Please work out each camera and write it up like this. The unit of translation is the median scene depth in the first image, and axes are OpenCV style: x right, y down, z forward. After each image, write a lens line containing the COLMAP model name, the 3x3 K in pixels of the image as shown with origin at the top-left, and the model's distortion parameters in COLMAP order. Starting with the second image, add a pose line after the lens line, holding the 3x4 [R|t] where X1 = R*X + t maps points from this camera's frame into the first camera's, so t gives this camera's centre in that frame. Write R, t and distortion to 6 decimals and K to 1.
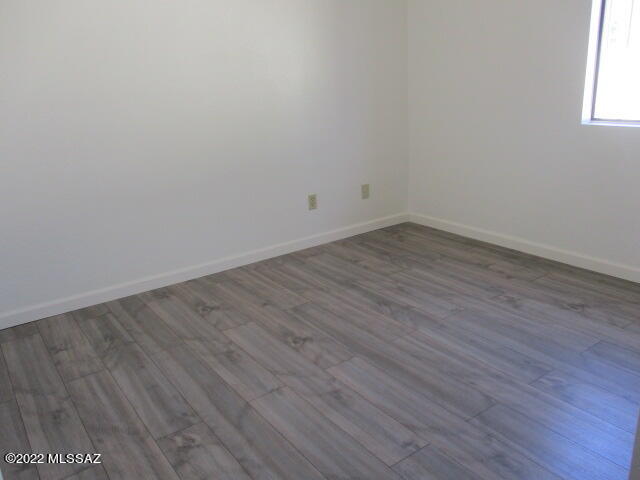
lens RADIAL K [[541.7, 0, 323.7], [0, 541.7, 242.8], [0, 0, 1]] dist [-0.010686, 0.000484]
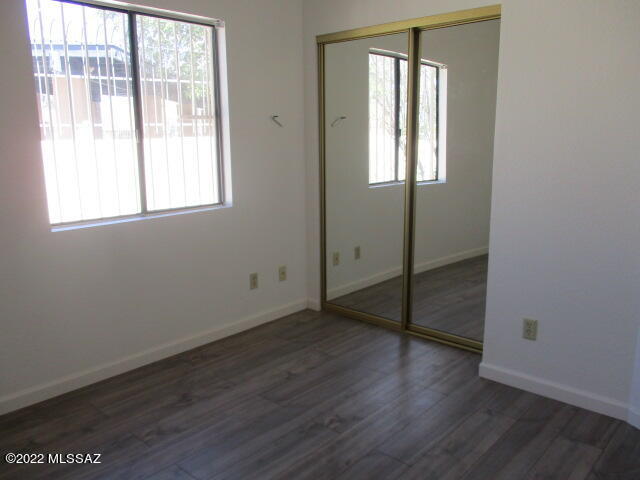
lens RADIAL K [[541.7, 0, 323.7], [0, 541.7, 242.8], [0, 0, 1]] dist [-0.010686, 0.000484]
pose [[-0.244514, -0.129780, 0.960922, -0.520045], [0.303815, 0.930847, 0.203026, -0.281009], [-0.920820, 0.341585, -0.188176, 0.902857]]
